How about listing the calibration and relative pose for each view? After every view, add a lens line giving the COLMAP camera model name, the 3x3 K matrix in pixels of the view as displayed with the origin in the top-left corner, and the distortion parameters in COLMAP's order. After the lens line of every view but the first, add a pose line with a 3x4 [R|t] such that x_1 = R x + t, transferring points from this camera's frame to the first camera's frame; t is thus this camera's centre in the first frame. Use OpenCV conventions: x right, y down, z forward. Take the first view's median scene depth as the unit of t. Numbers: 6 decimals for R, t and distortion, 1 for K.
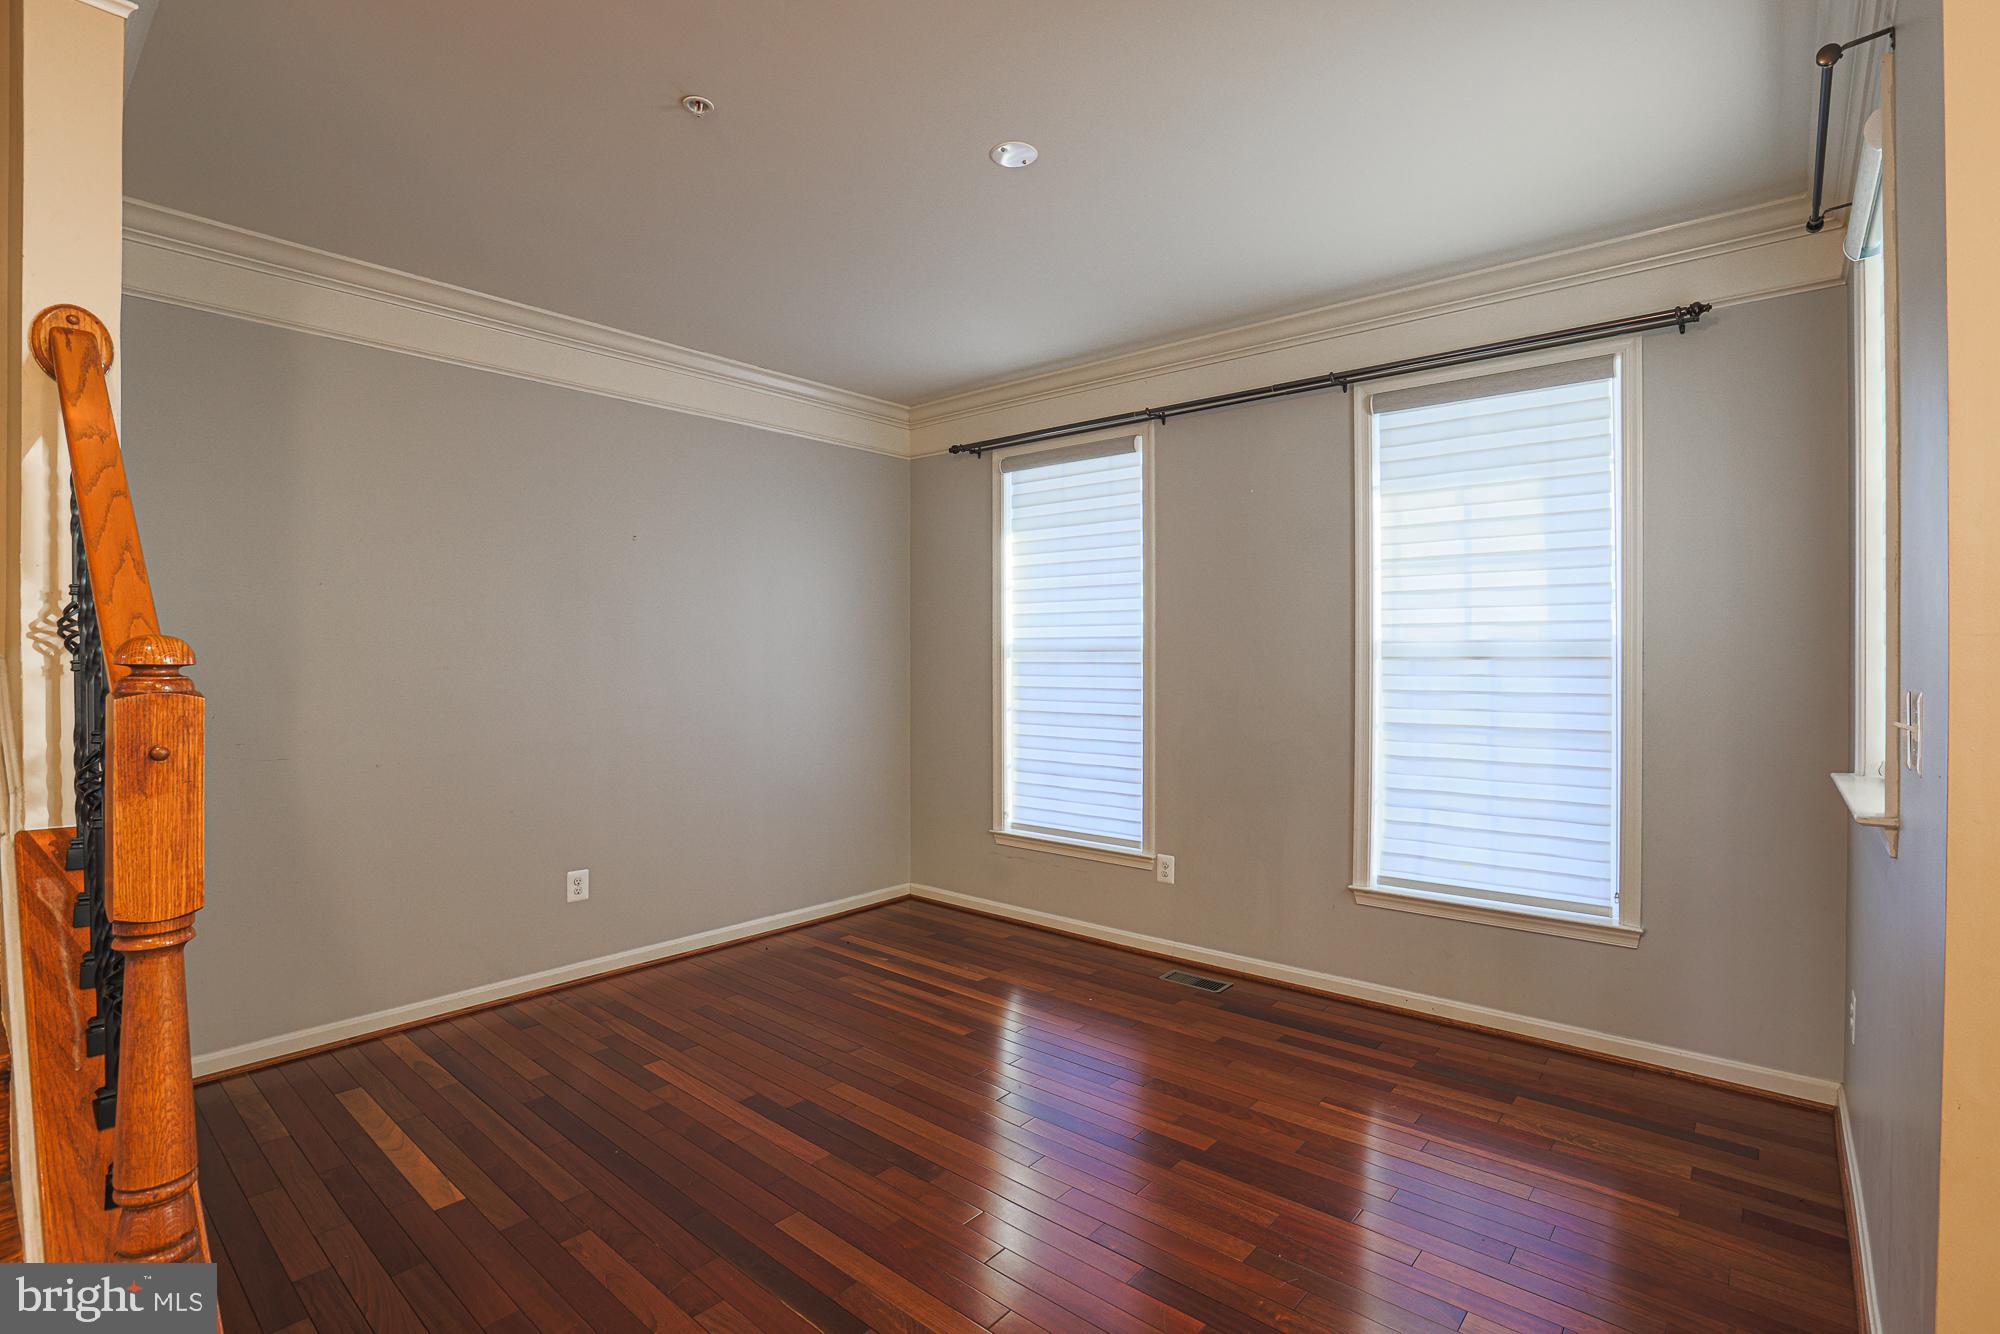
lens RADIAL K [[926.3, 0, 1012.9], [0, 926.3, 651.8], [0, 0, 1]] dist [-0.038201, 0.007327]
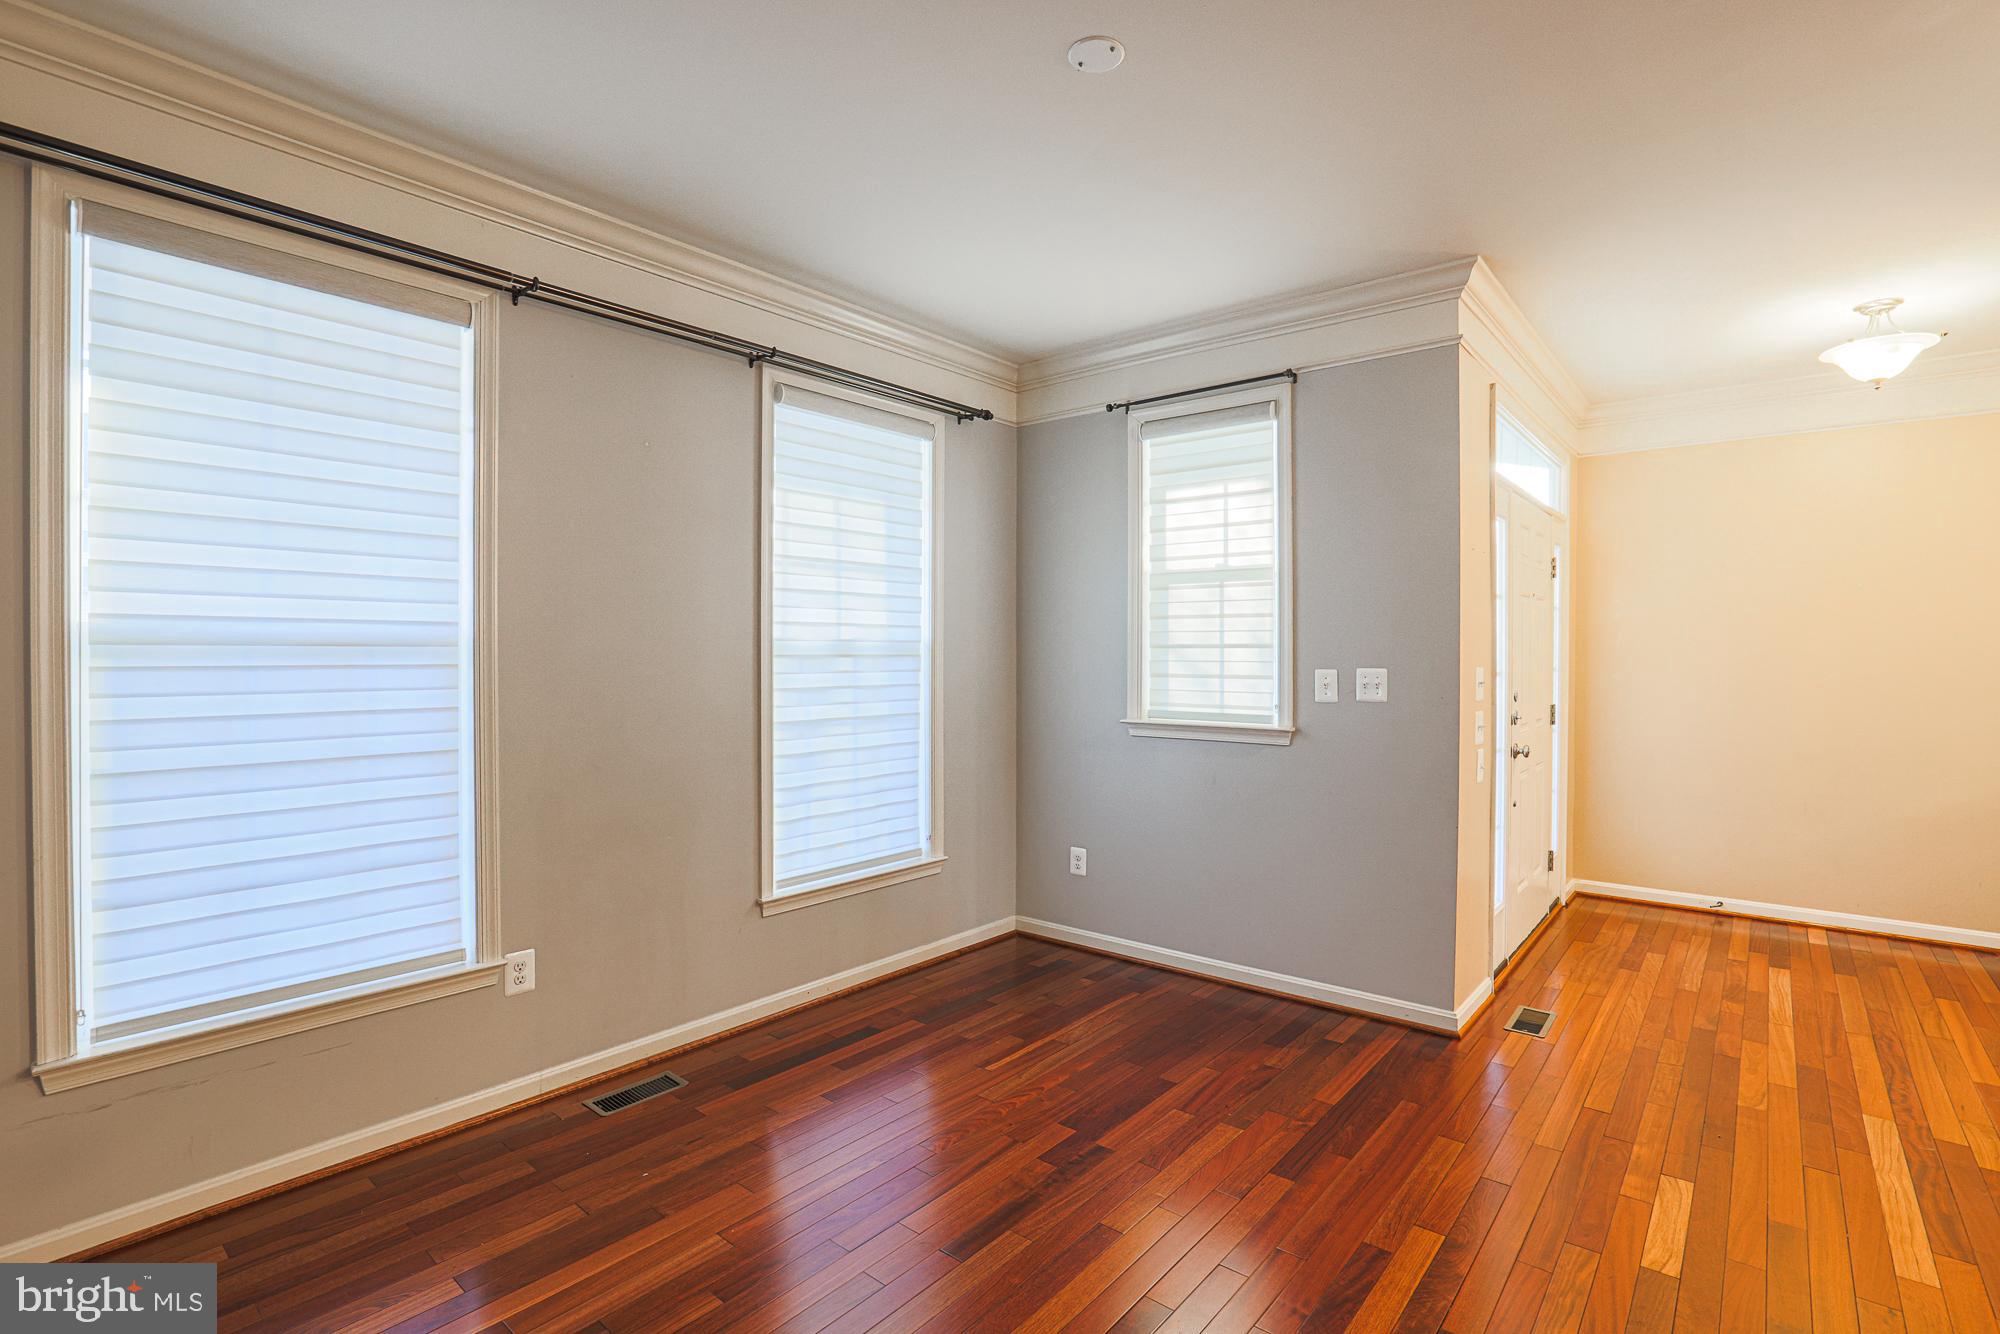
lens RADIAL K [[926.3, 0, 1017.6], [0, 926.3, 661.4], [0, 0, 1]] dist [-0.038201, 0.007327]
pose [[0.009994, -0.005412, 0.999935, -0.572542], [-0.002519, 0.999982, 0.005438, 0.006375], [-0.999947, -0.002573, 0.009980, 0.741608]]
